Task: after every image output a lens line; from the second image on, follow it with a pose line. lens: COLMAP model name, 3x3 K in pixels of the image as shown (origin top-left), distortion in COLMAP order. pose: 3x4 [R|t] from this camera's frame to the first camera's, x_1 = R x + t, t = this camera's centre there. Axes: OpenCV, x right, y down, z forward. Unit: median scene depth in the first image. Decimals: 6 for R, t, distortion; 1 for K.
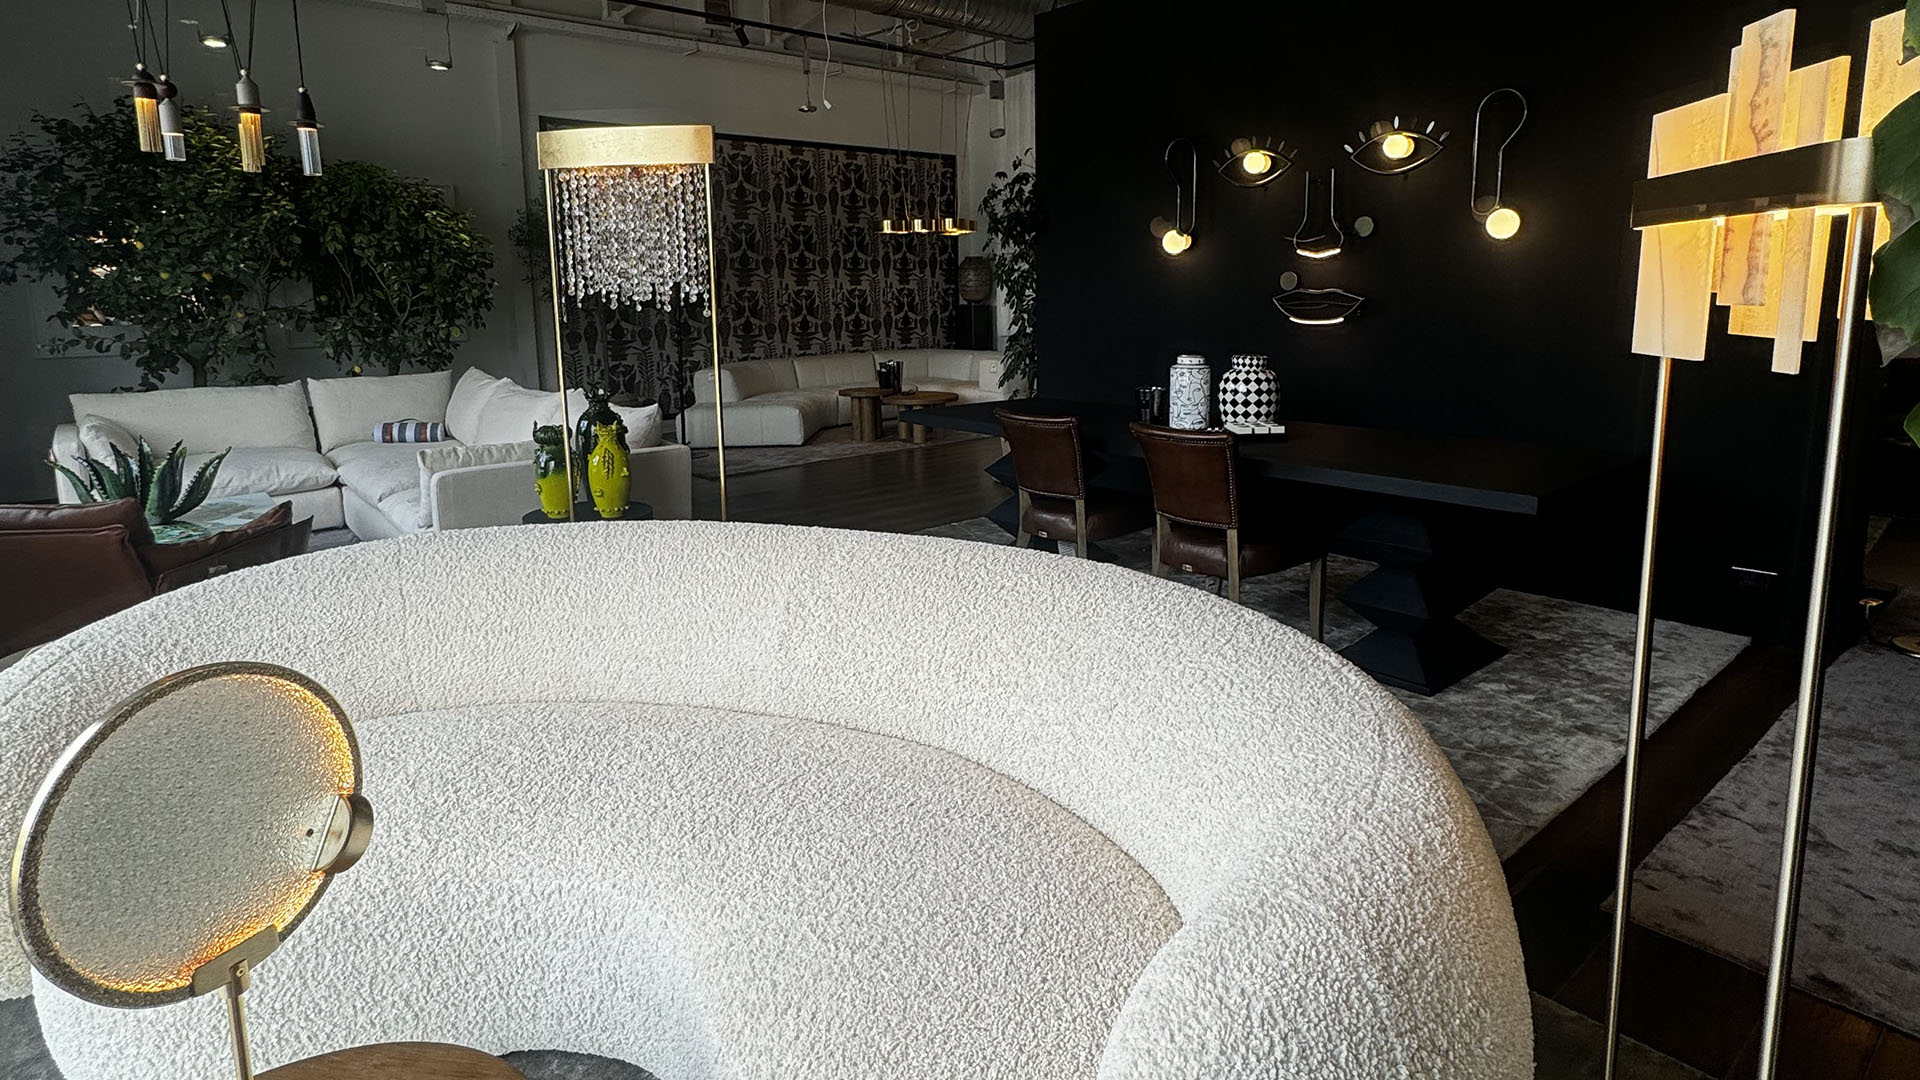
lens RADIAL K [[1025.0, 0, 958.0], [0, 1025.0, 438.8], [0, 0, 1]] dist [-0.002226, 0.000343]
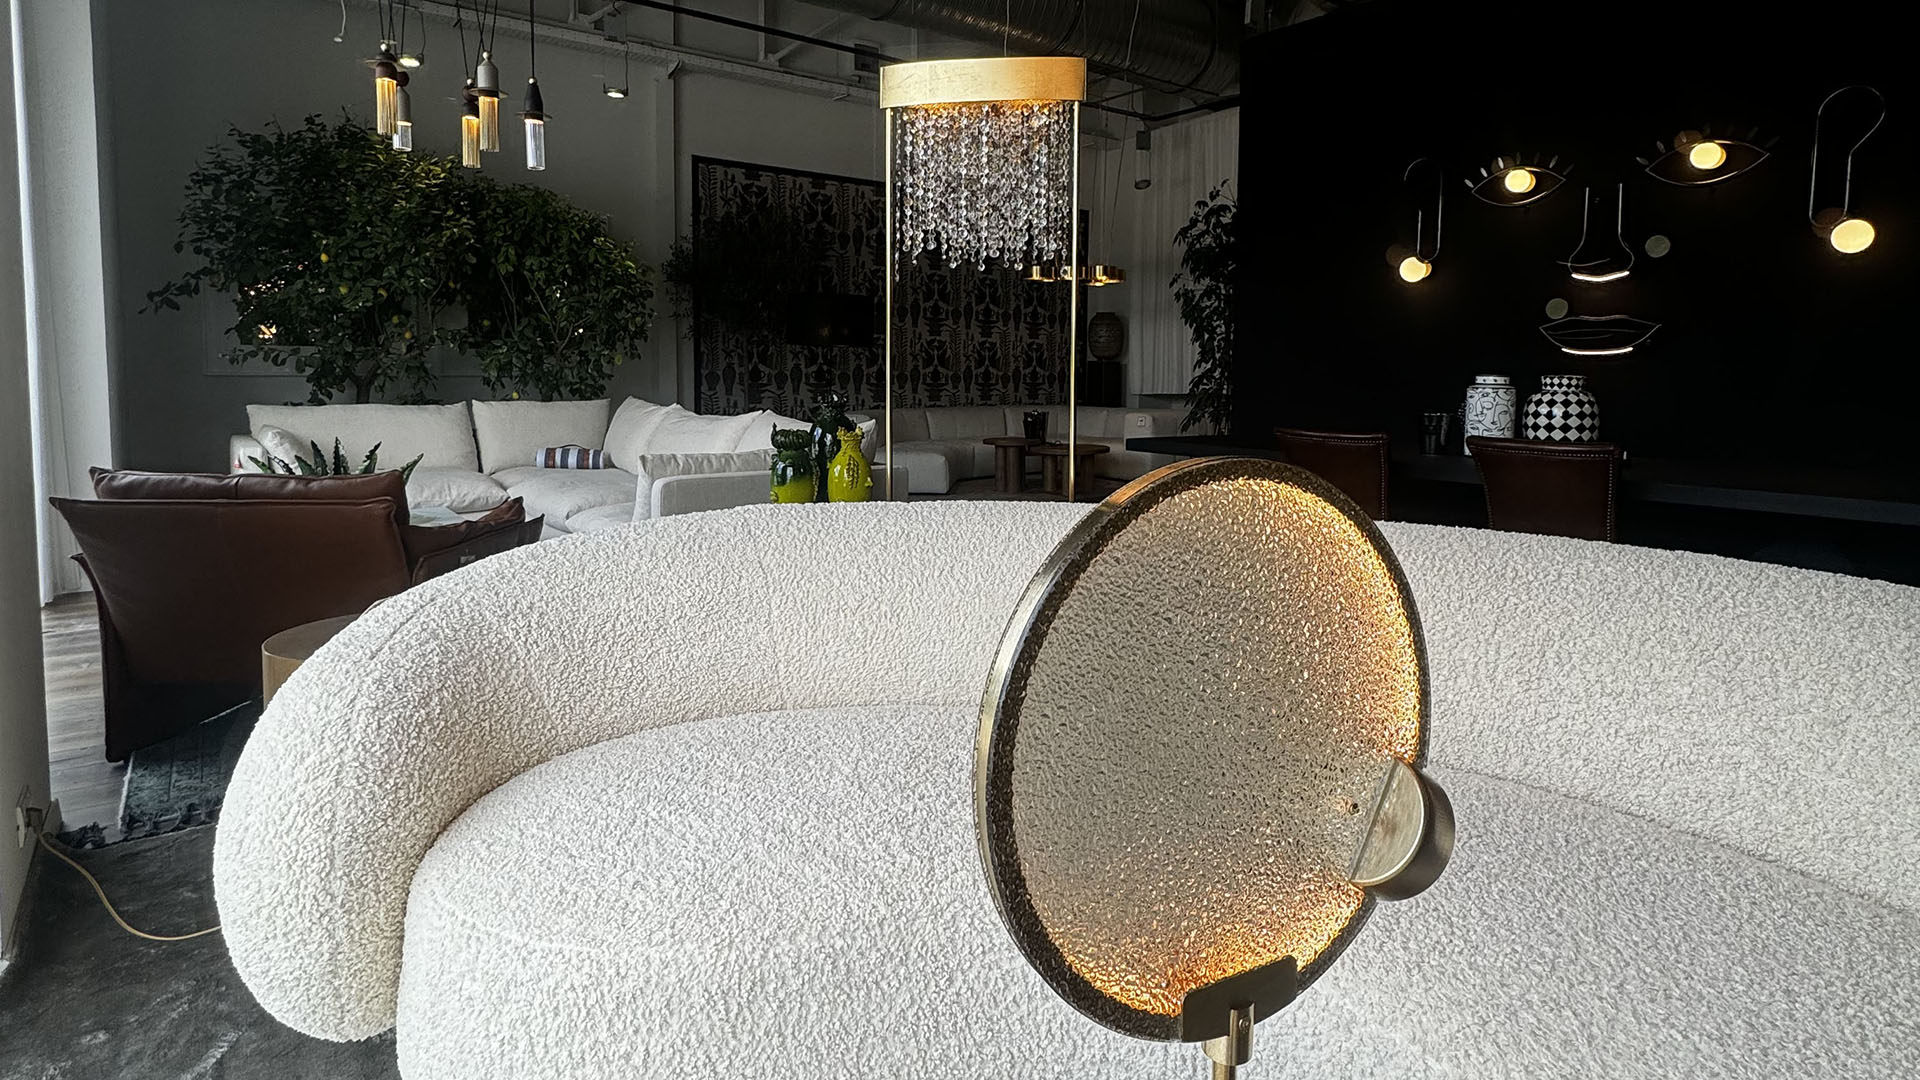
lens RADIAL K [[1029.0, 0, 964.3], [0, 1029.0, 442.6], [0, 0, 1]] dist [-0.002539, -0.000562]
pose [[0.997930, 0.028940, -0.057433, -0.154021], [-0.032937, 0.997010, -0.069906, 0.047509], [0.055238, 0.071653, 0.995899, 0.076346]]
